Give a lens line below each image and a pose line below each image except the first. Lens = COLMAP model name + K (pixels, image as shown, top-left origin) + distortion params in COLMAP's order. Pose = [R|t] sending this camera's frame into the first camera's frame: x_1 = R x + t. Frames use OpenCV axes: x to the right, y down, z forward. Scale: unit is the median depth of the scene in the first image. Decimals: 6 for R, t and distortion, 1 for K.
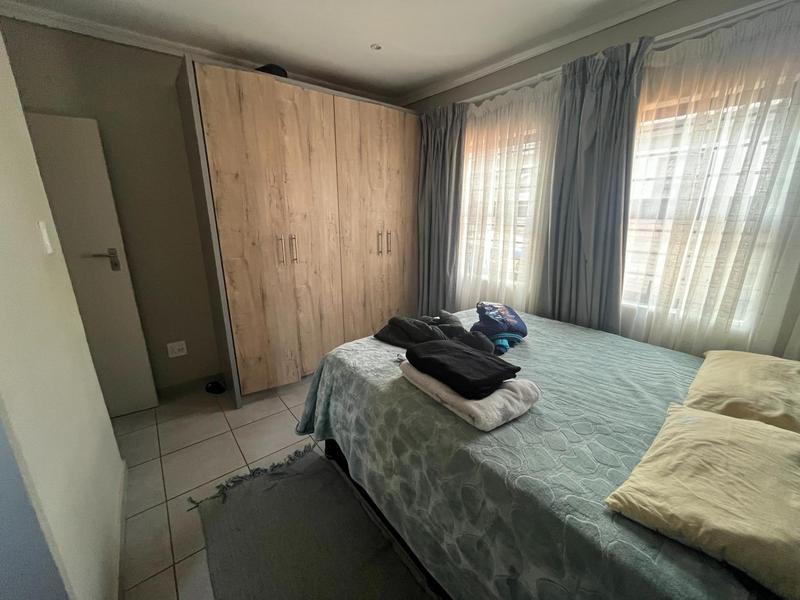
lens RADIAL K [[323.5, 0, 398.3], [0, 323.5, 303.3], [0, 0, 1]] dist [0.001790, 0.000203]
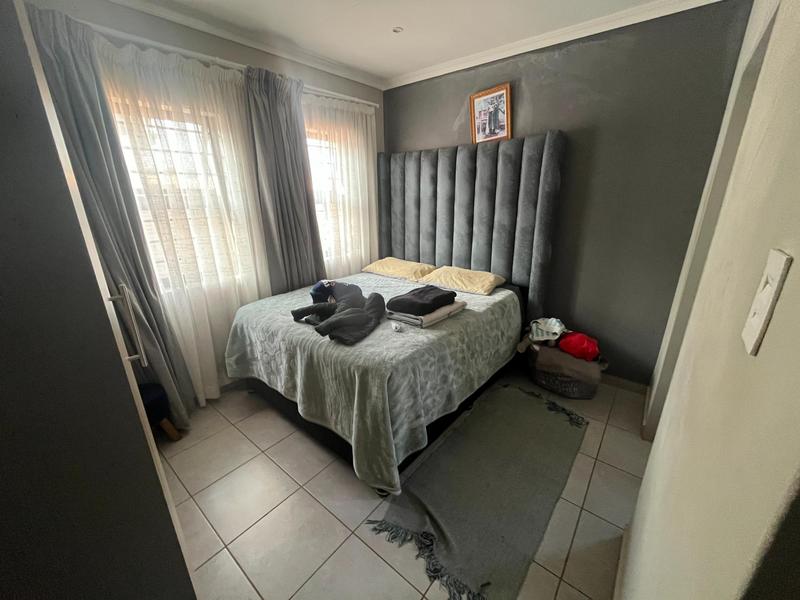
lens RADIAL K [[323.5, 0, 401.1], [0, 323.5, 301.9], [0, 0, 1]] dist [0.001790, 0.000203]
pose [[-0.193917, -0.298894, 0.934376, -0.777491], [0.287067, 0.893476, 0.345388, -0.227046], [-0.938077, 0.335205, -0.087457, 0.796675]]
